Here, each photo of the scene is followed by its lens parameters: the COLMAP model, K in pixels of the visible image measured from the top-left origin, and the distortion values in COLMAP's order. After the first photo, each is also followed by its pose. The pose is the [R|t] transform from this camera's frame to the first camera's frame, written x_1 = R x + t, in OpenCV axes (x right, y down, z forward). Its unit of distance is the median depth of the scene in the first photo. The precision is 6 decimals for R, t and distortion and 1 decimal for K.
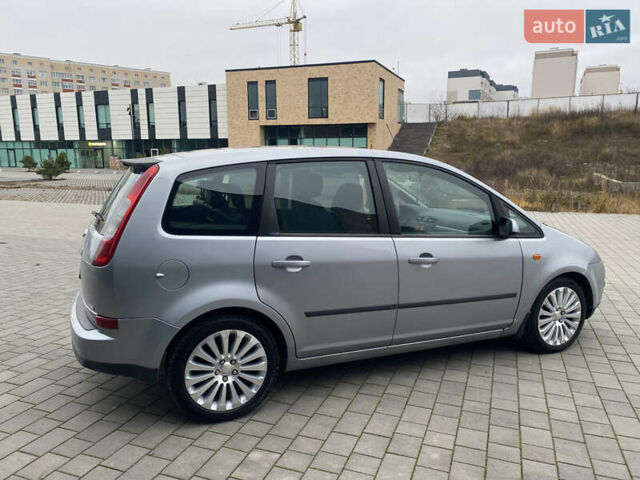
lens RADIAL K [[488.0, 0, 320.0], [0, 488.0, 240.0], [0, 0, 1]] dist [0.037704, -0.026649]
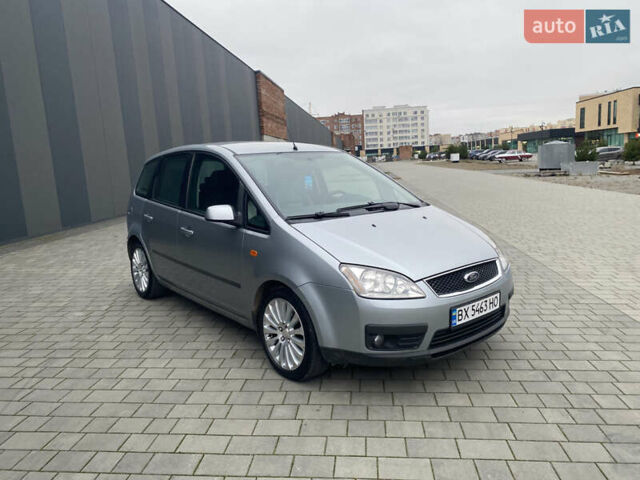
lens RADIAL K [[488.0, 0, 320.0], [0, 488.0, 240.0], [0, 0, 1]] dist [0.037704, -0.026649]
pose [[0.274453, 0.149497, -0.949908, 1.489881], [-0.134391, 0.984109, 0.116050, -0.122908], [0.952163, 0.095809, 0.290183, 0.955923]]
